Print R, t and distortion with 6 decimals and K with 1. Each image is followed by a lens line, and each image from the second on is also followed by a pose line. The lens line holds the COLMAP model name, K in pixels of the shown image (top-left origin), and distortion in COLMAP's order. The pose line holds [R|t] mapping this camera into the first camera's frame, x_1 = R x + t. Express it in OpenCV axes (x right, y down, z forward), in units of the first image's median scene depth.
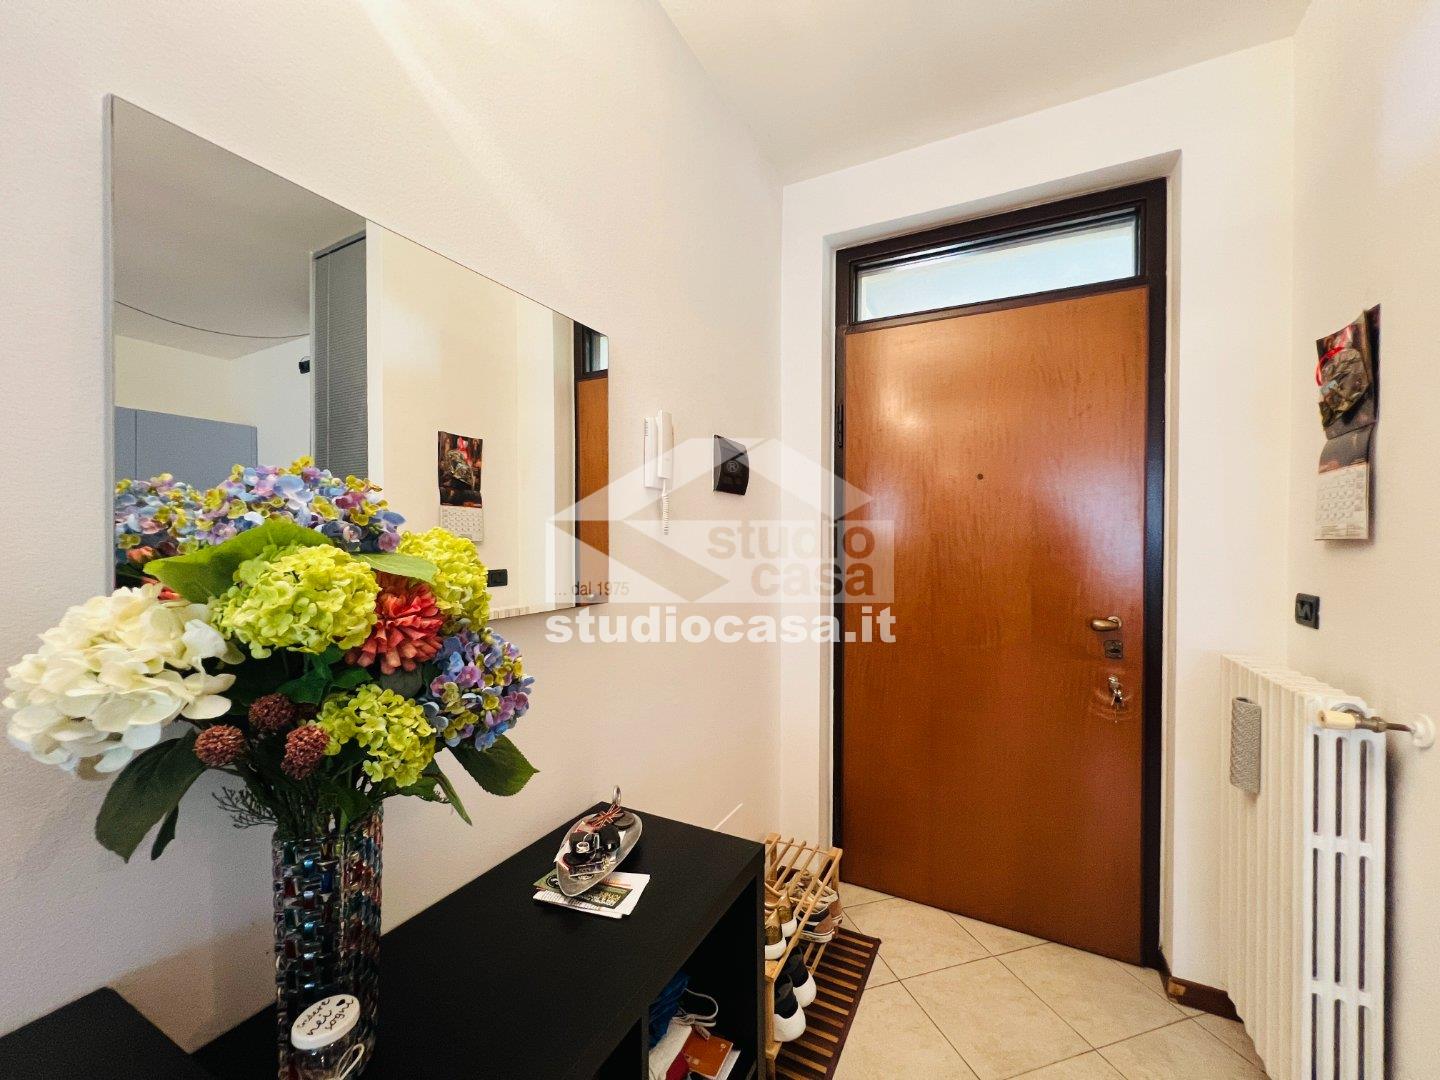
lens RADIAL K [[583.5, 0, 720.6], [0, 583.5, 541.7], [0, 0, 1]] dist [0.002145, 0.000296]
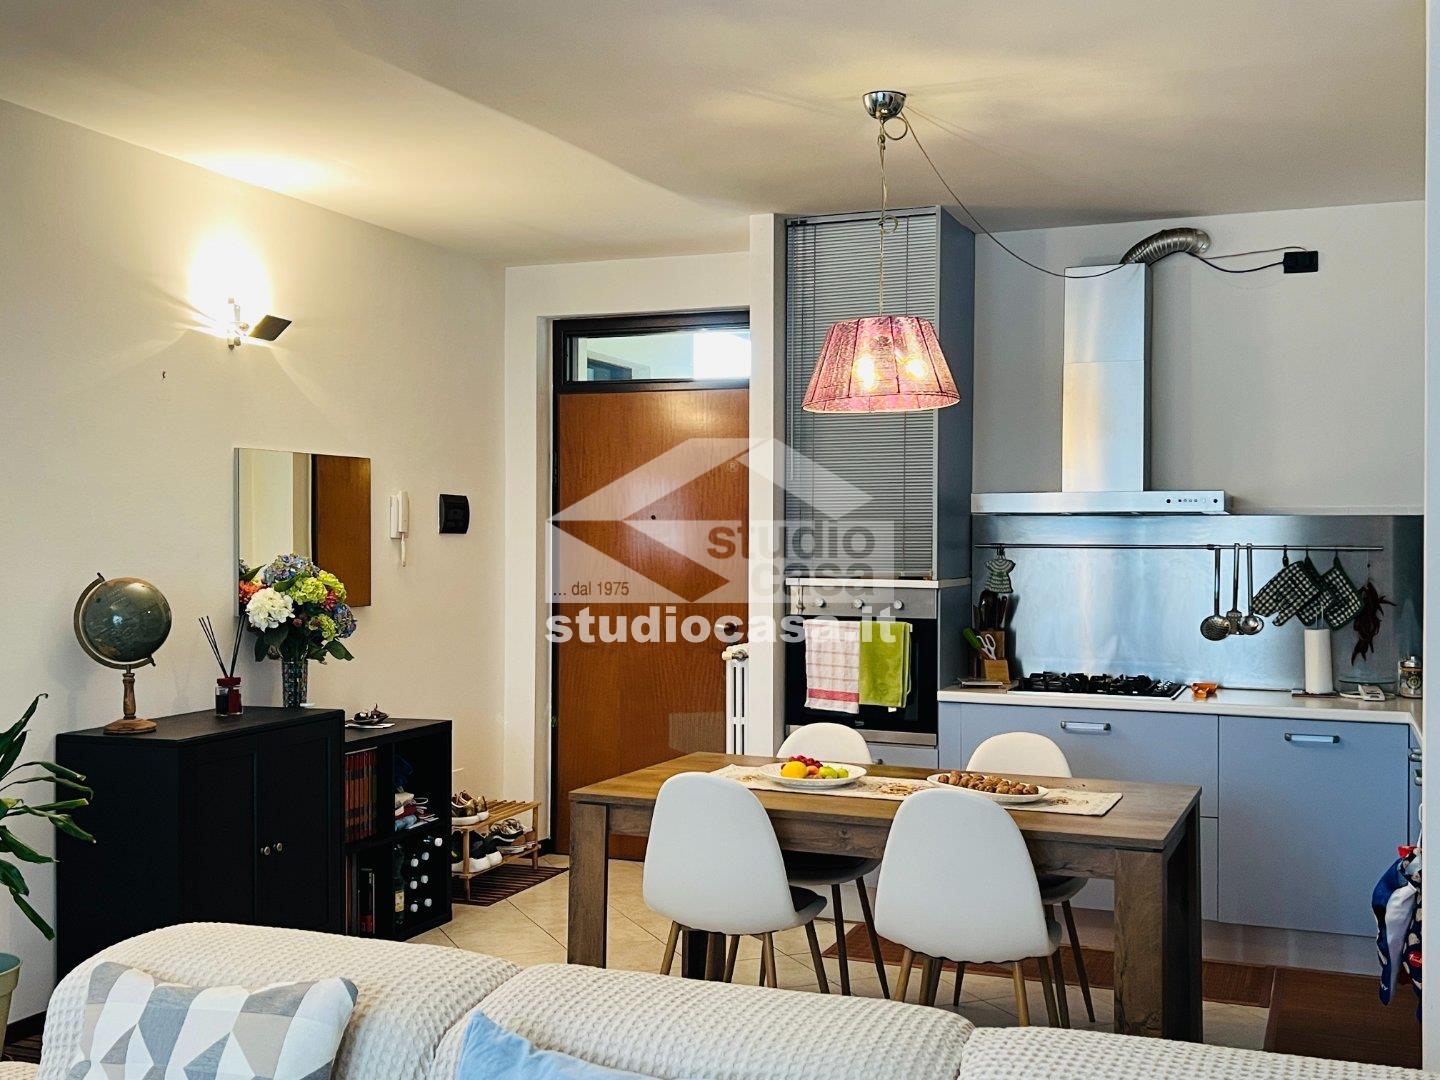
lens RADIAL K [[1565.1, 0, 720.0], [0, 1565.1, 540.0], [0, 0, 1]] dist [0.147059, -0.001328]
pose [[0.995469, -0.000802, 0.095088, 0.812668], [0.000939, 0.999999, -0.001399, -0.177133], [-0.095087, 0.001482, 0.995468, -7.668962]]
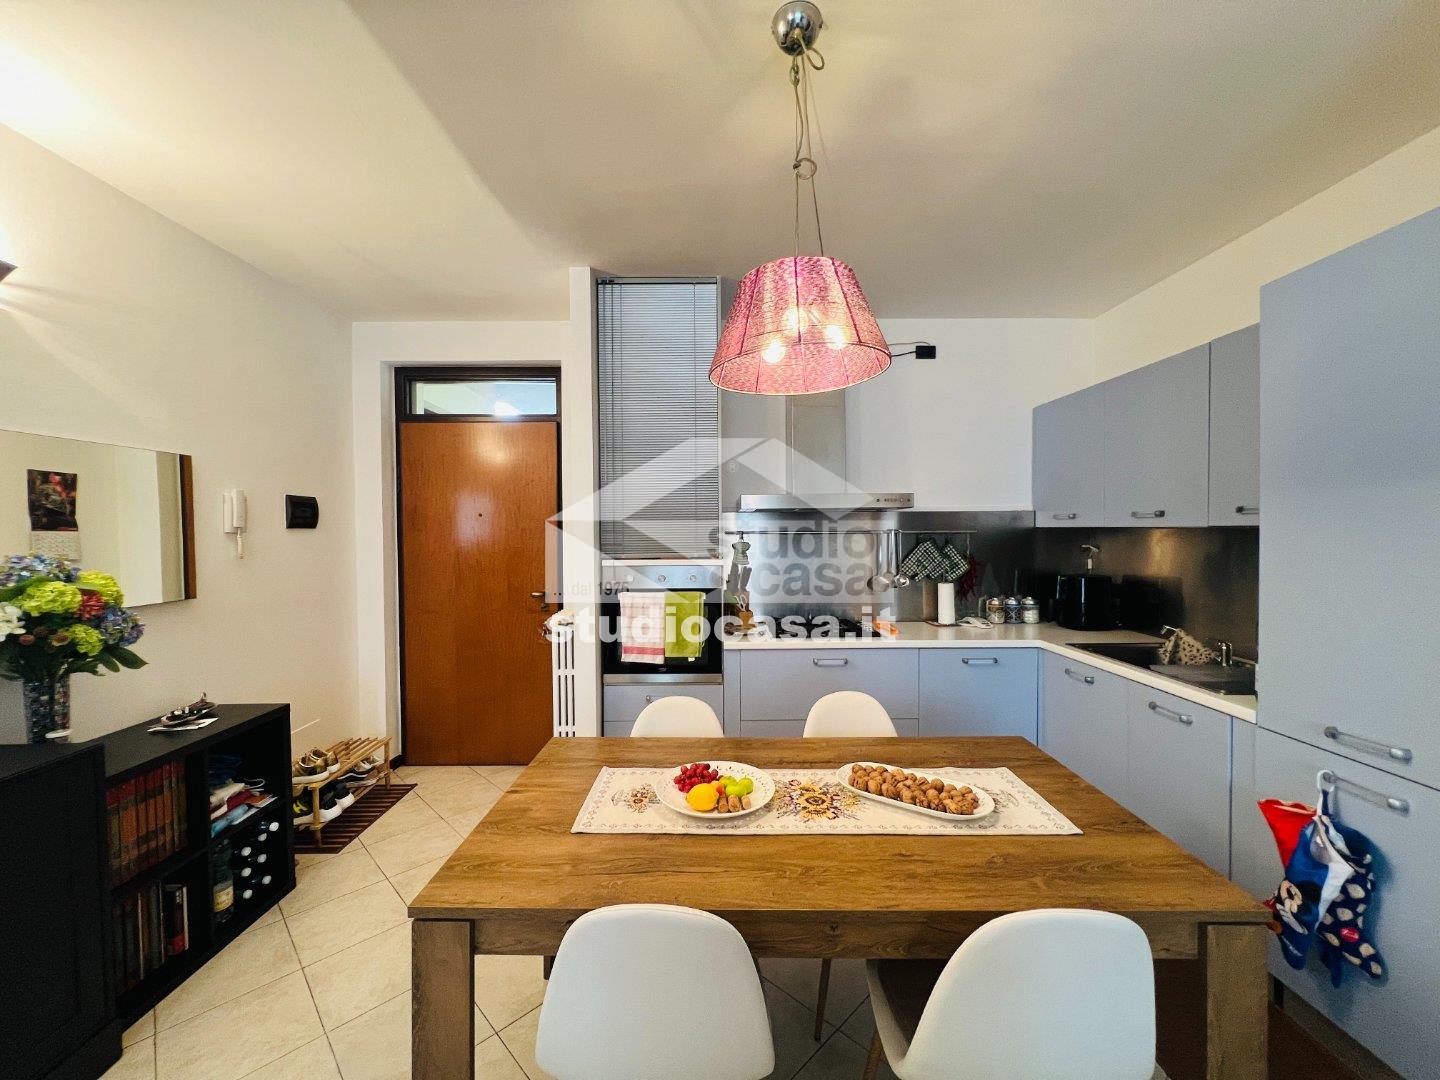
lens RADIAL K [[583.5, 0, 720.6], [0, 583.5, 541.7], [0, 0, 1]] dist [0.002145, 0.000296]
pose [[0.886939, -0.020274, 0.461441, 0.847999], [0.012369, 0.999720, 0.020150, -0.182002], [-0.461720, -0.012164, 0.886942, -2.783231]]
